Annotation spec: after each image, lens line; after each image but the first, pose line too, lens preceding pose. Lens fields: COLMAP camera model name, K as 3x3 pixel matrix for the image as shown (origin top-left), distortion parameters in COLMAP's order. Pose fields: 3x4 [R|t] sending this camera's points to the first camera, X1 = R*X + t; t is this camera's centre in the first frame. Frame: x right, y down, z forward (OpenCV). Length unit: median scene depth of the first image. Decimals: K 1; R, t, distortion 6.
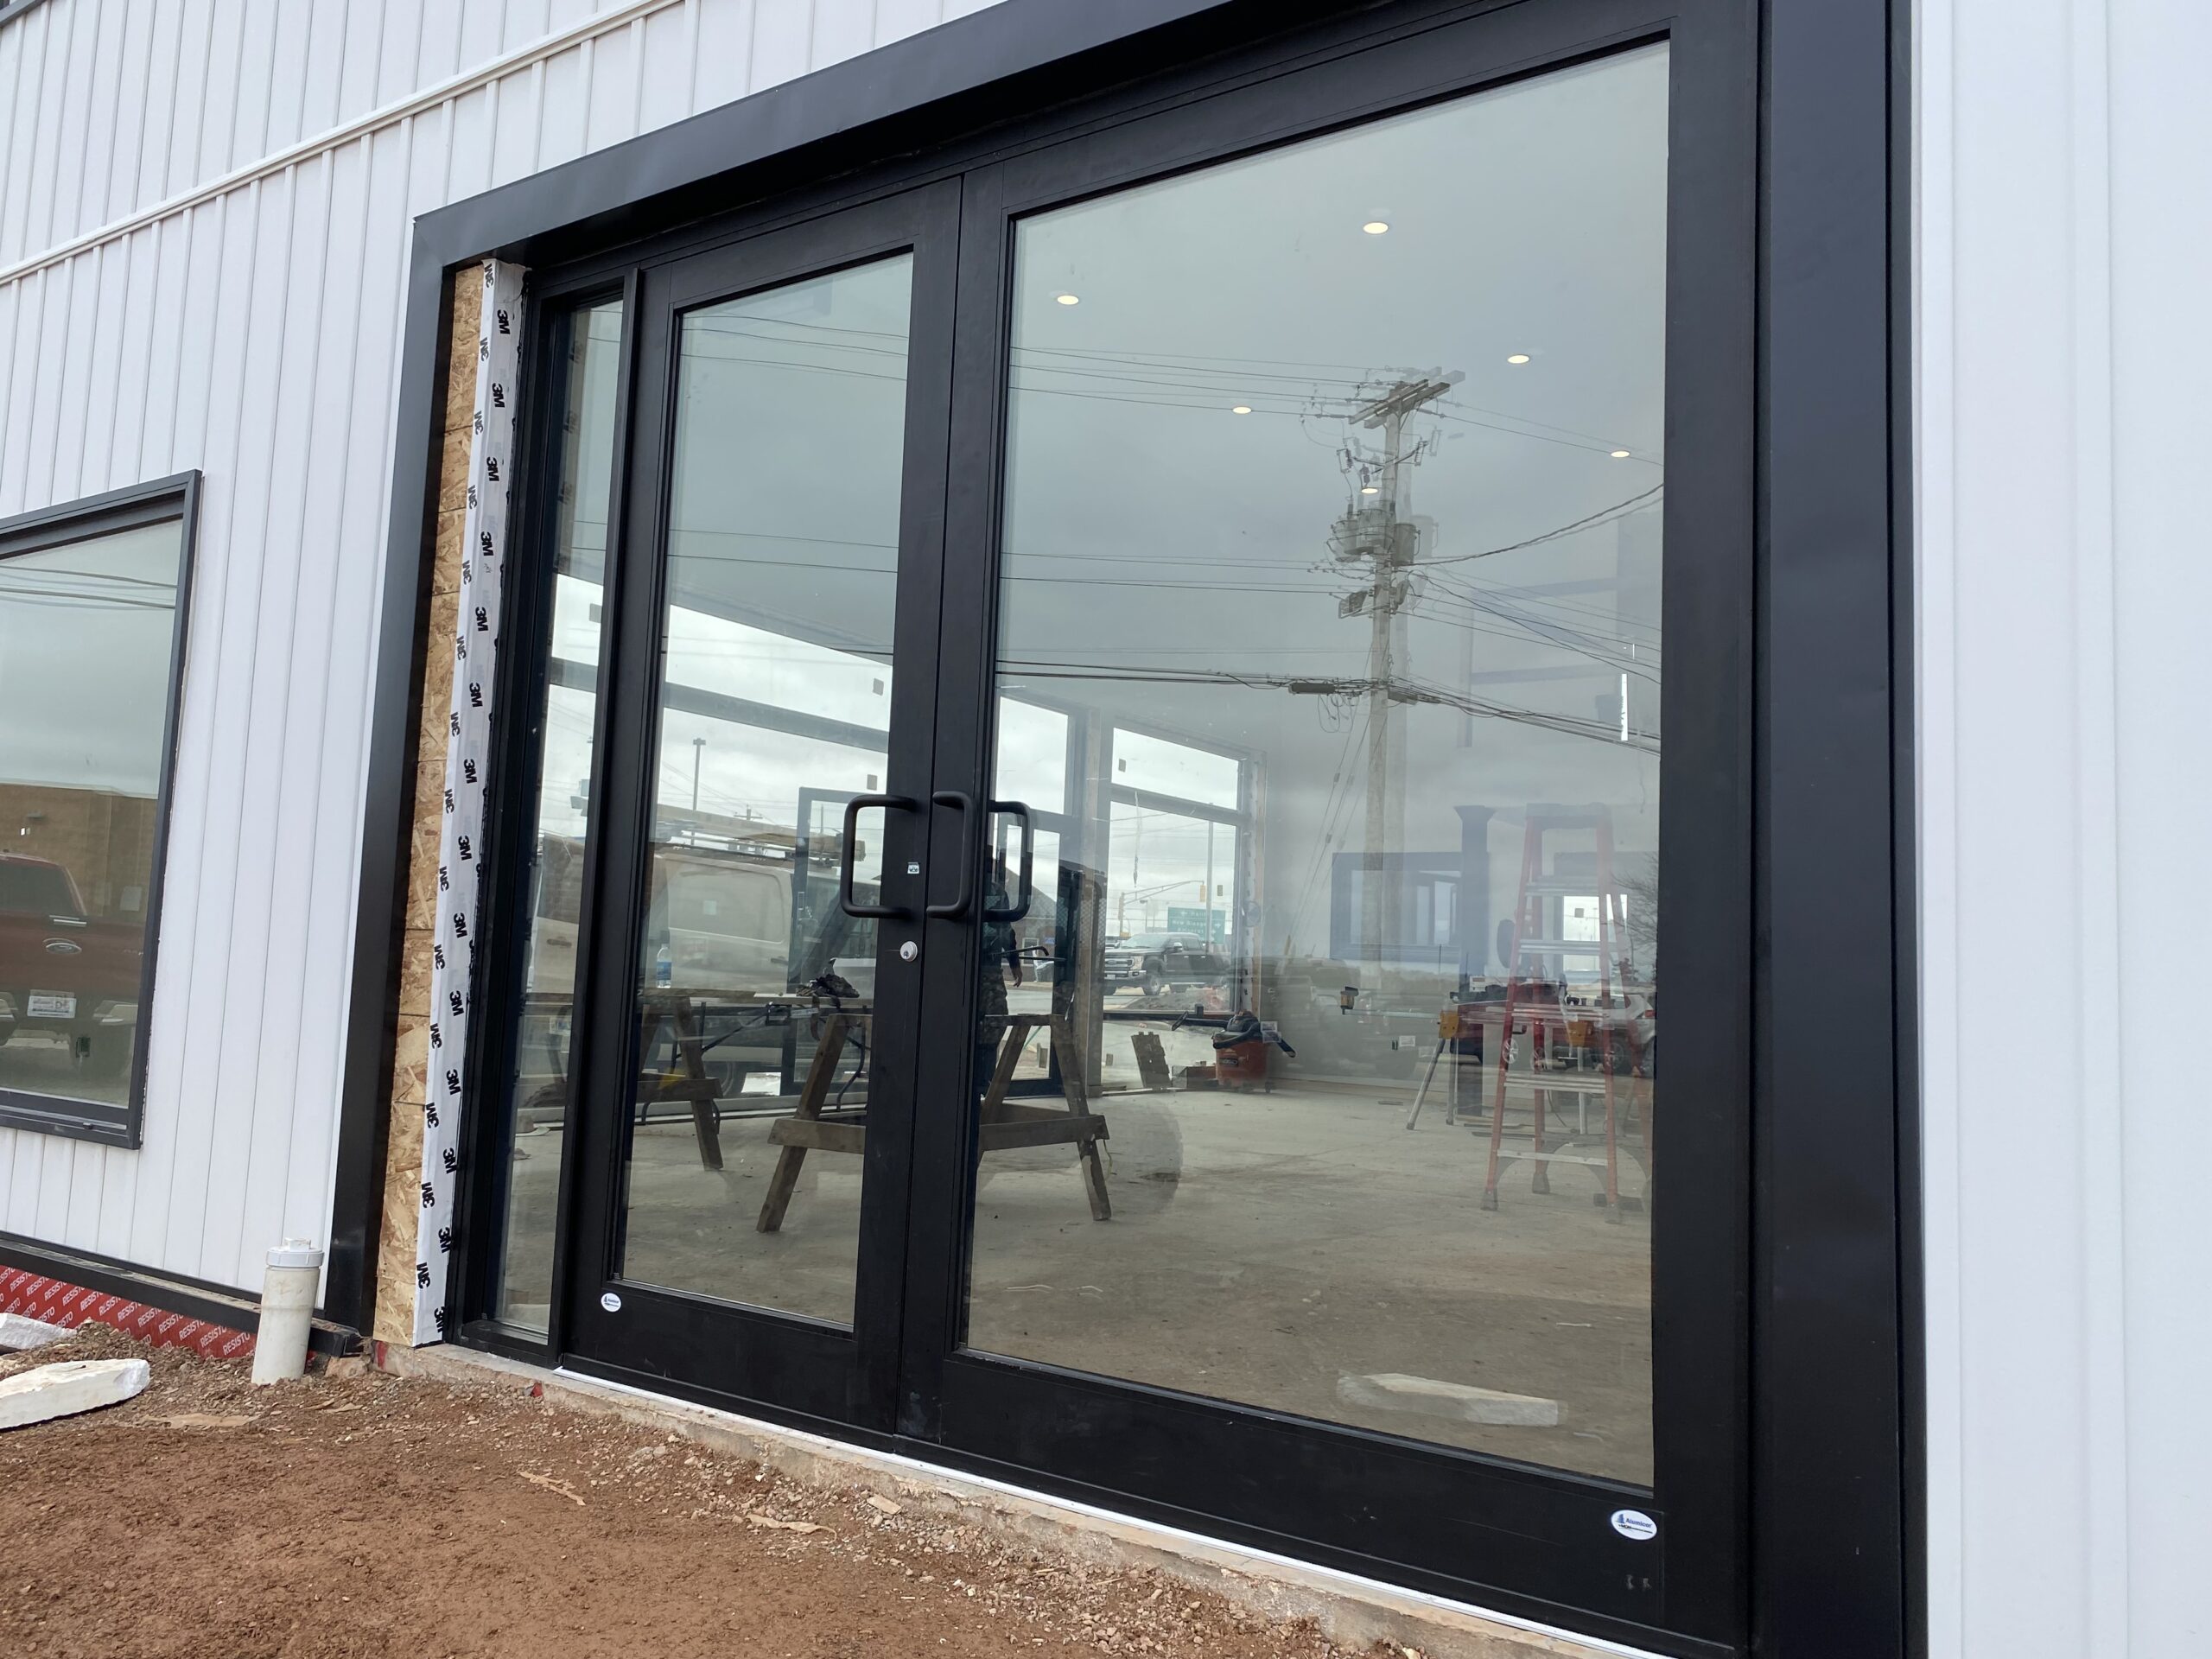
lens RADIAL K [[1662.9, 0, 1106.0], [0, 1662.9, 829.5], [0, 0, 1]] dist [0.033189, -0.007932]
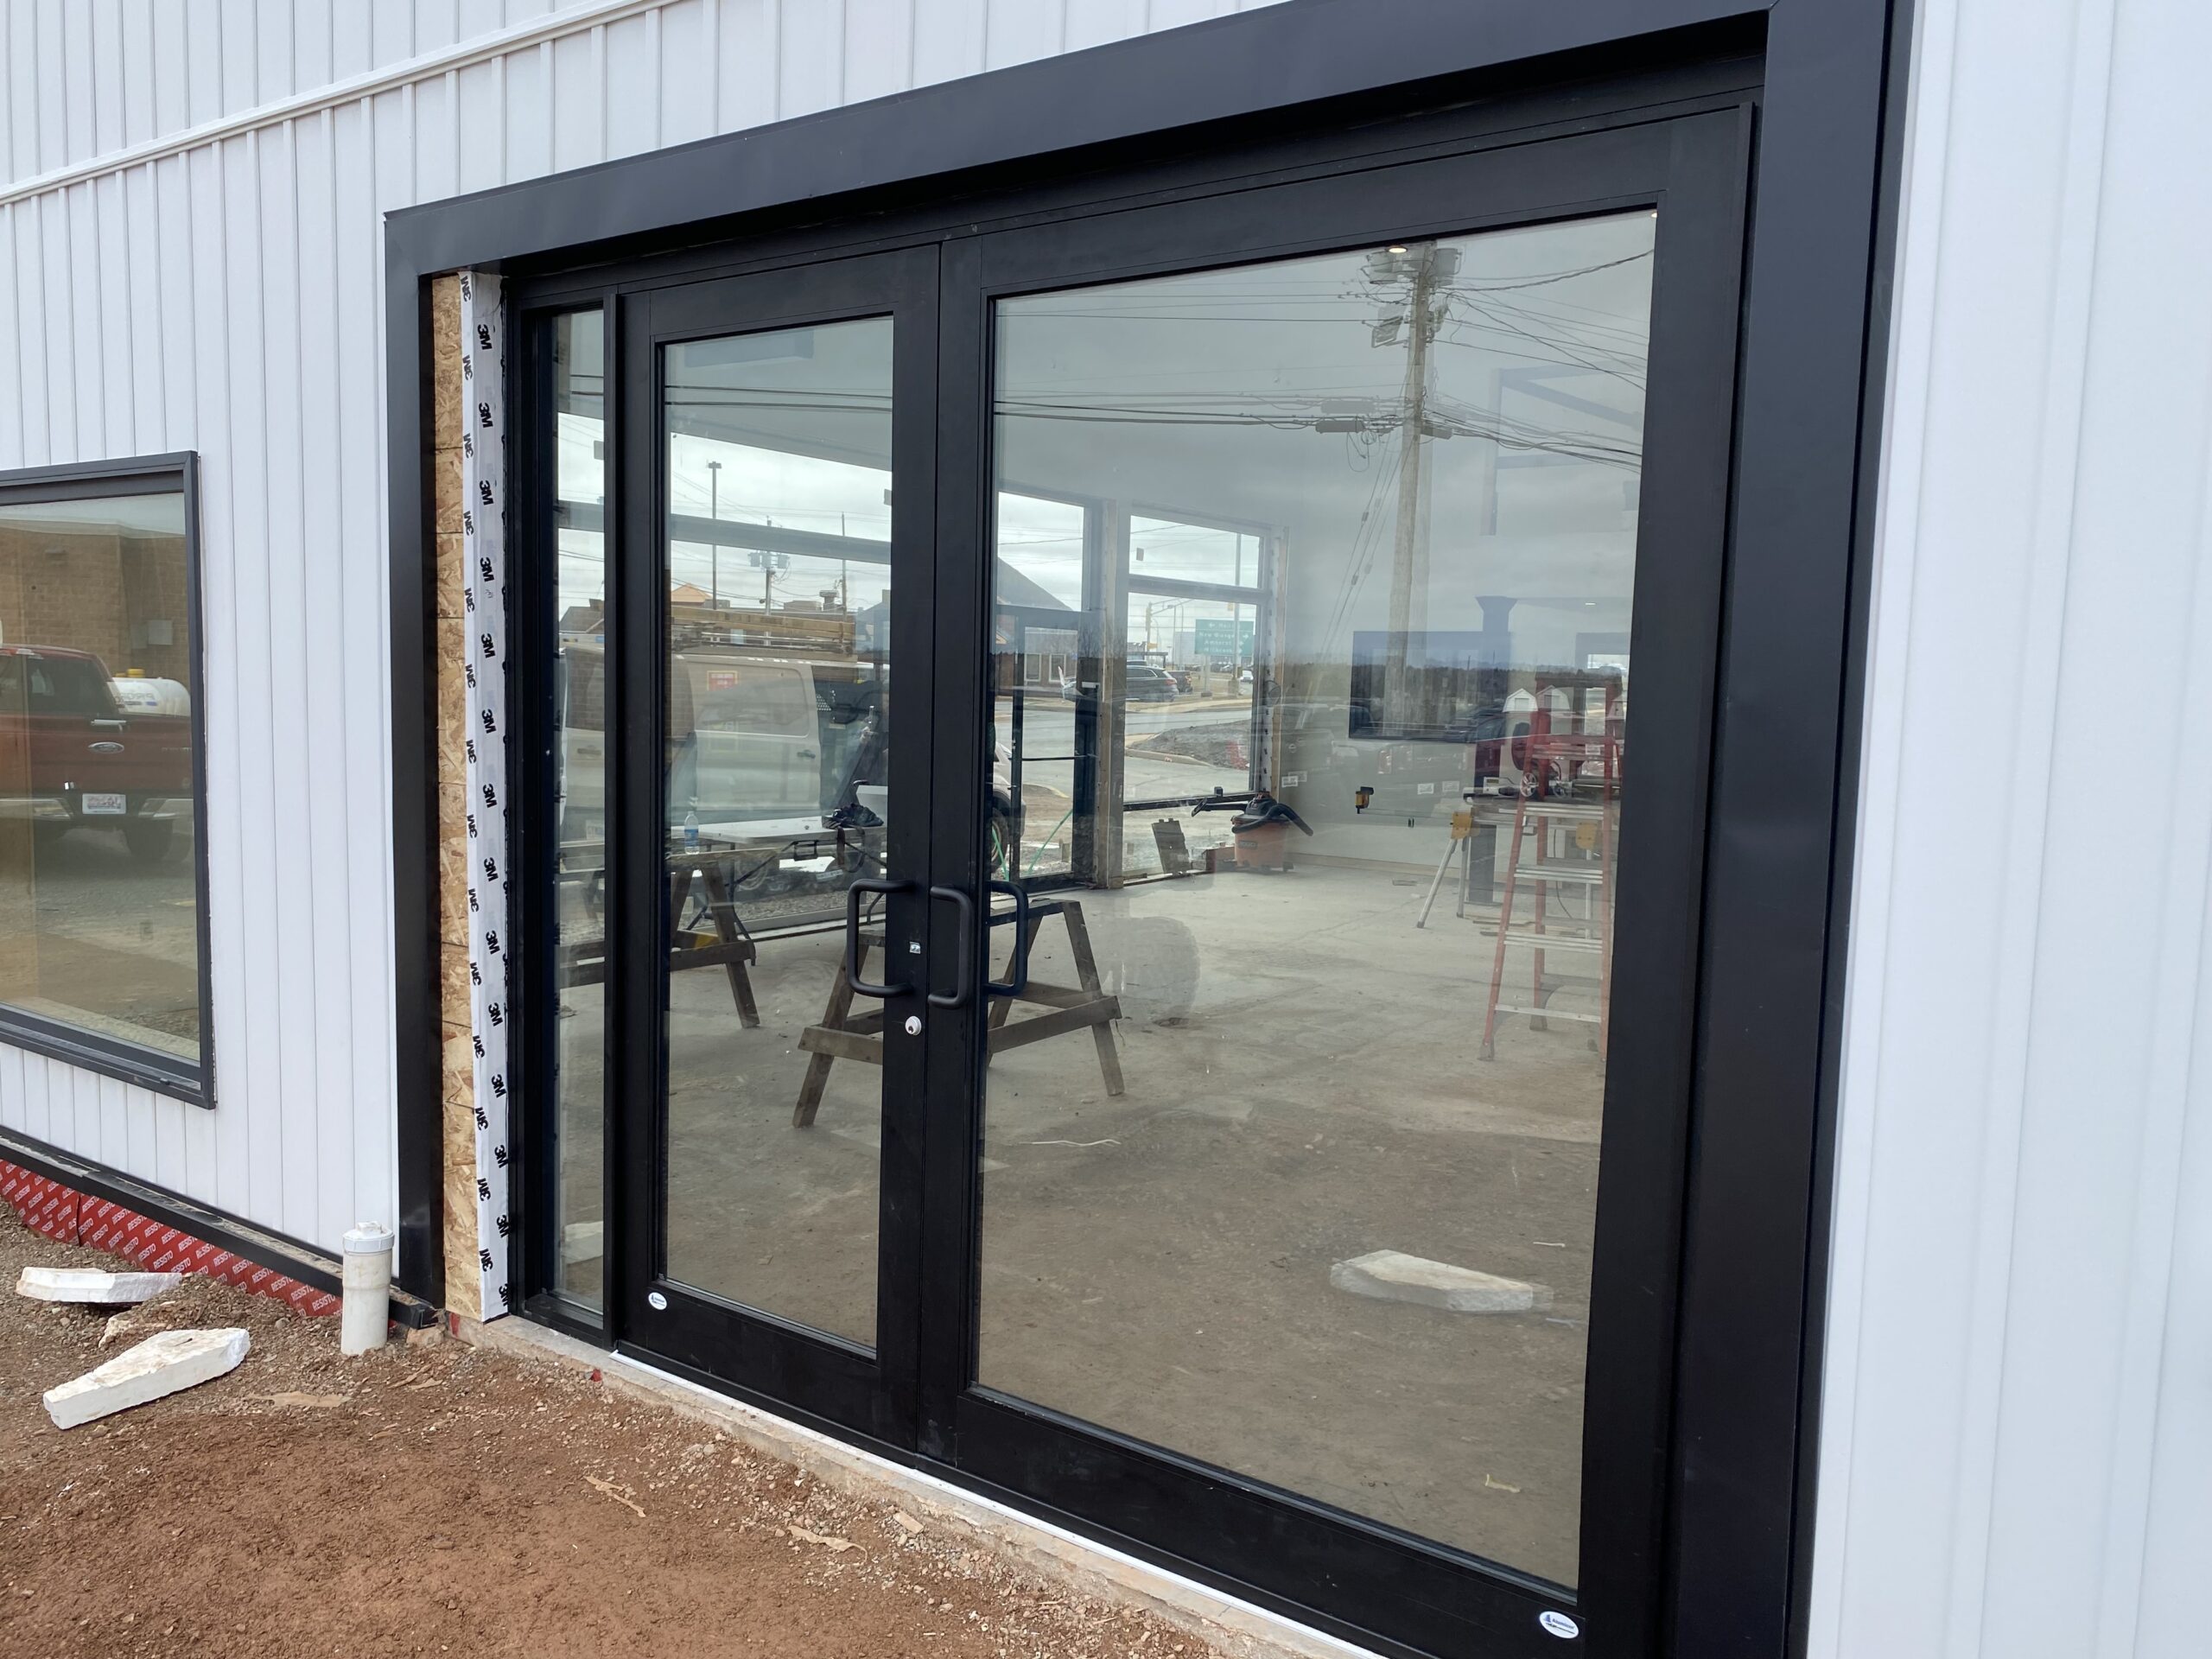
lens RADIAL K [[1665.5, 0, 1100.7], [0, 1665.5, 840.2], [0, 0, 1]] dist [0.025857, 0.005379]
pose [[0.999688, -0.012478, -0.021626, 0.020908], [0.016271, 0.982569, 0.185186, -0.195974], [0.018938, -0.185481, 0.982465, -0.016953]]
